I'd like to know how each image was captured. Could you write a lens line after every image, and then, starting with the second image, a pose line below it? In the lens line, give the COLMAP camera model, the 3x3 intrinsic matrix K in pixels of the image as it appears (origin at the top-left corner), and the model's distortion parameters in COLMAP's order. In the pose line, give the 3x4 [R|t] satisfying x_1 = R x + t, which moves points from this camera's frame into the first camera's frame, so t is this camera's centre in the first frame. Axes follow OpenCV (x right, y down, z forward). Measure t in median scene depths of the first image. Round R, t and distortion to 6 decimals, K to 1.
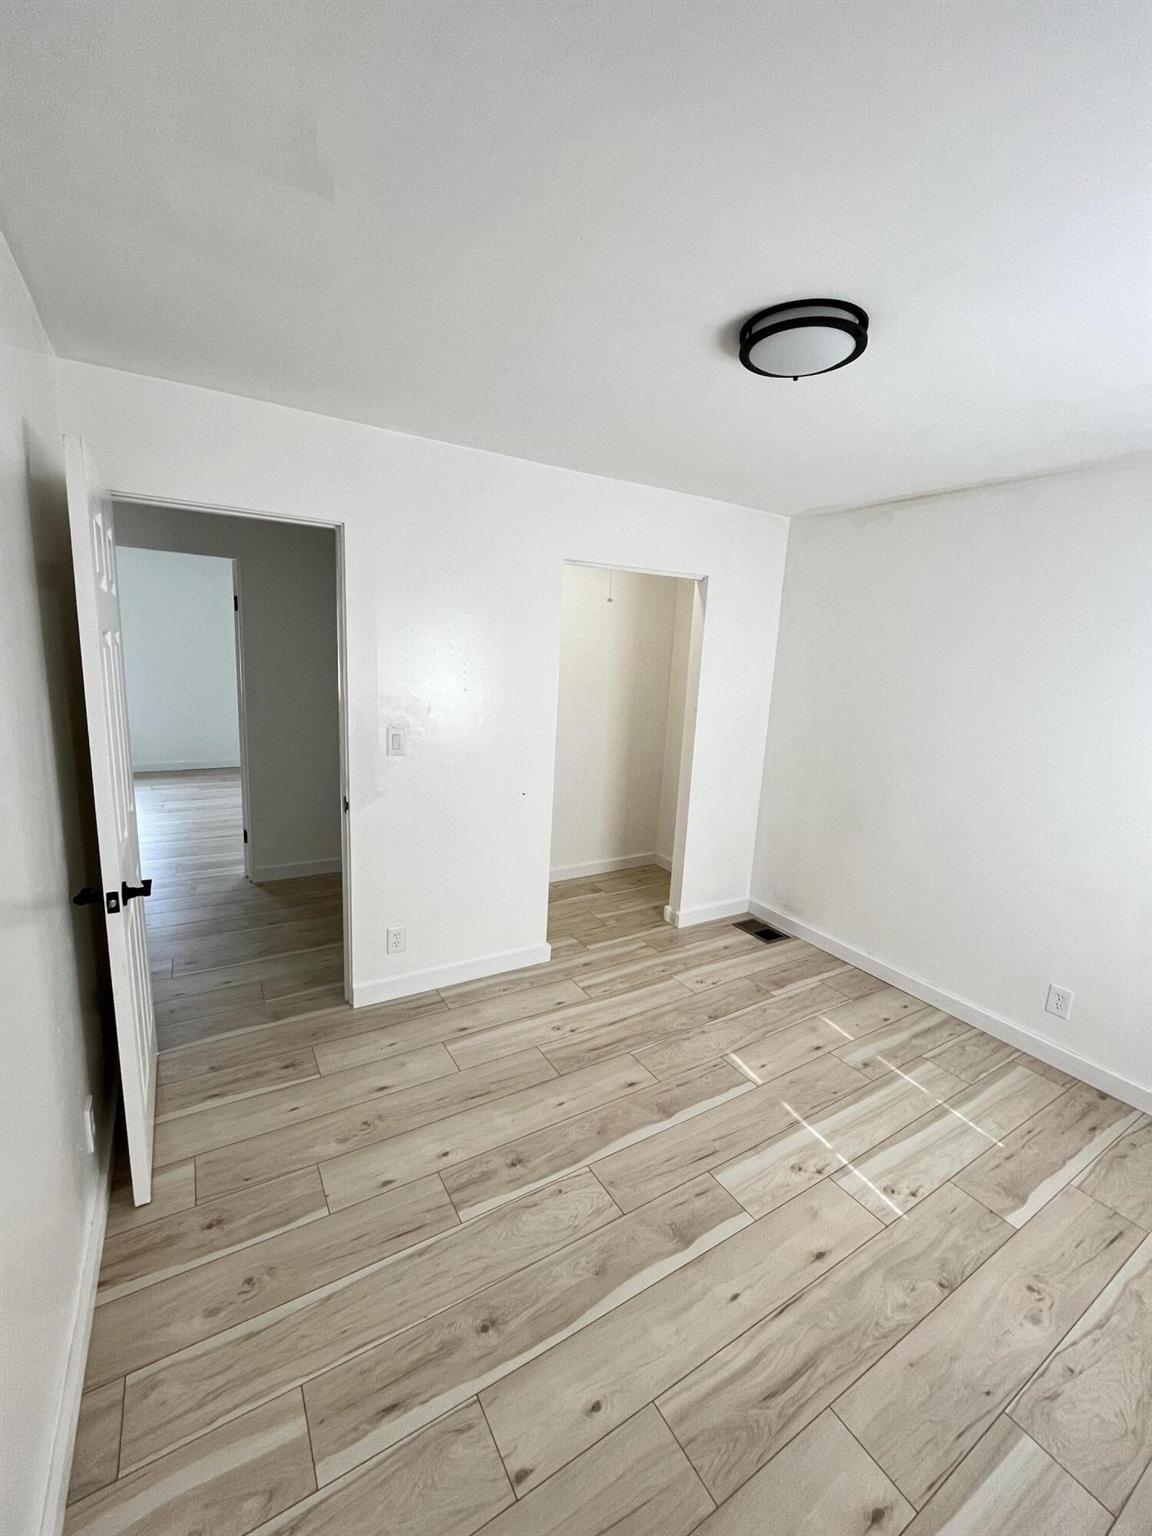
lens RADIAL K [[623.4, 0, 573.2], [0, 623.4, 765.6], [0, 0, 1]] dist [-0.004539, 0.000182]
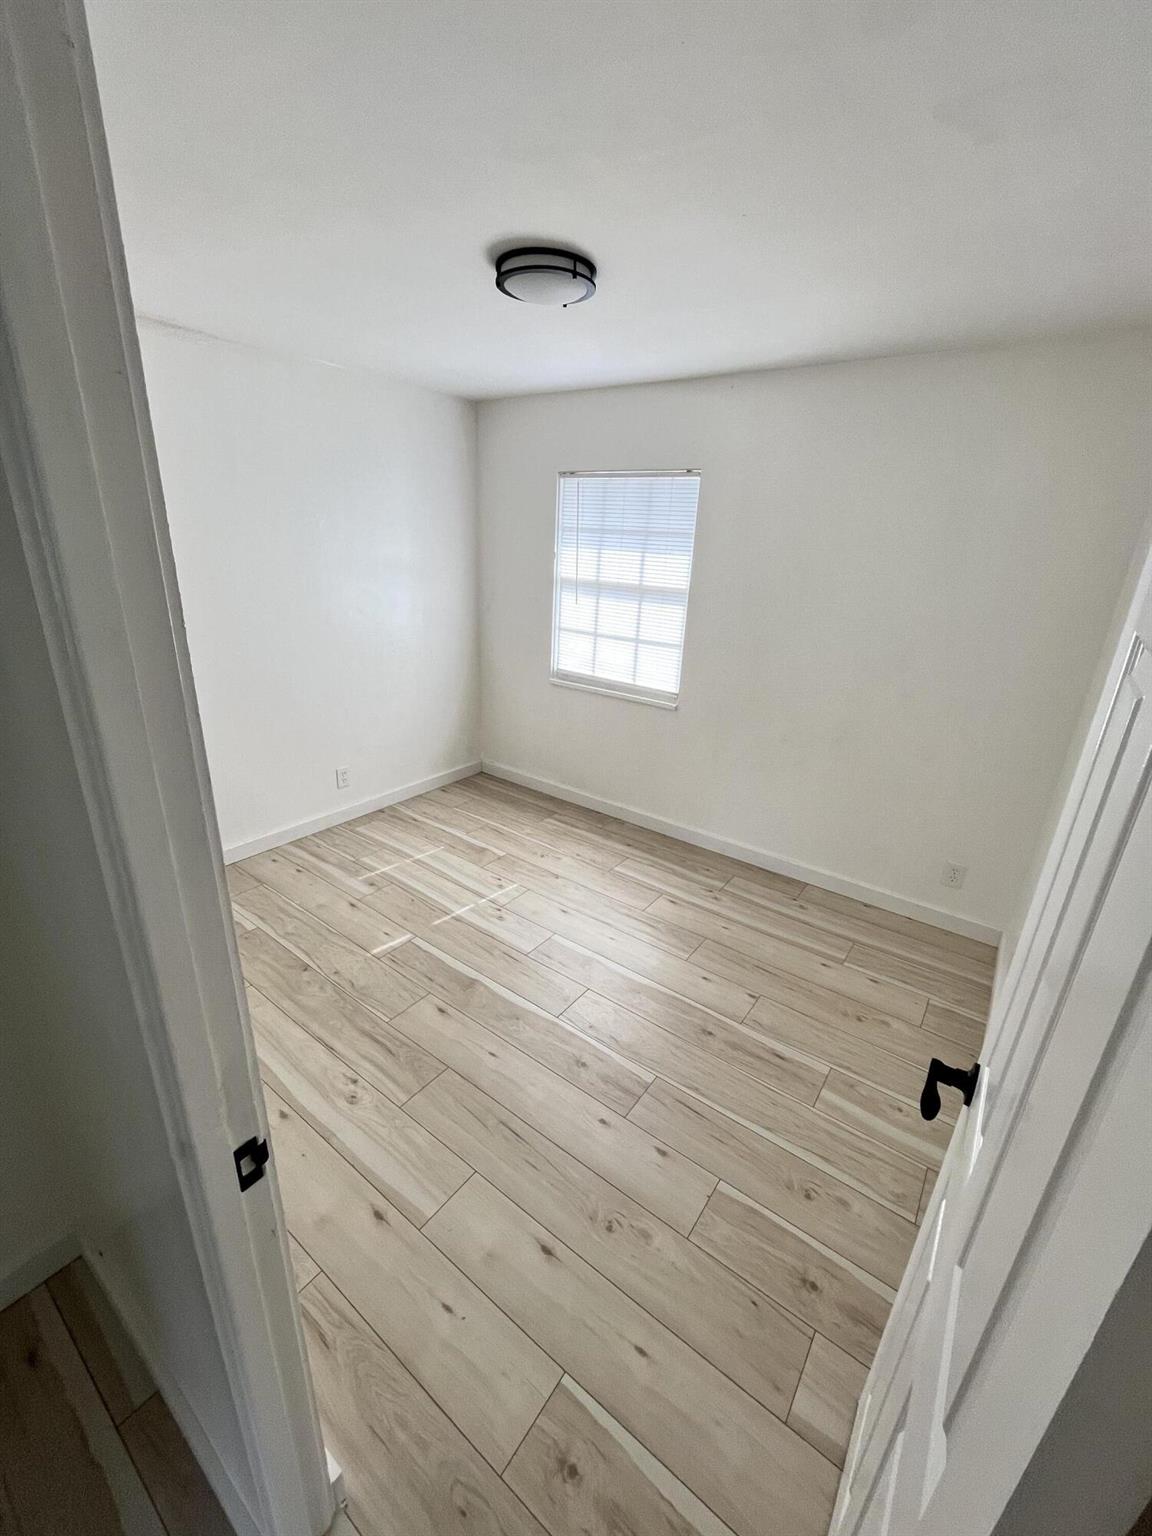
lens RADIAL K [[623.4, 0, 576.1], [0, 623.4, 763.2], [0, 0, 1]] dist [-0.004539, 0.000182]
pose [[-0.372545, -0.377498, 0.847765, -0.738120], [0.111365, 0.888738, 0.444682, -0.269986], [-0.921308, 0.260076, -0.289055, 1.094402]]
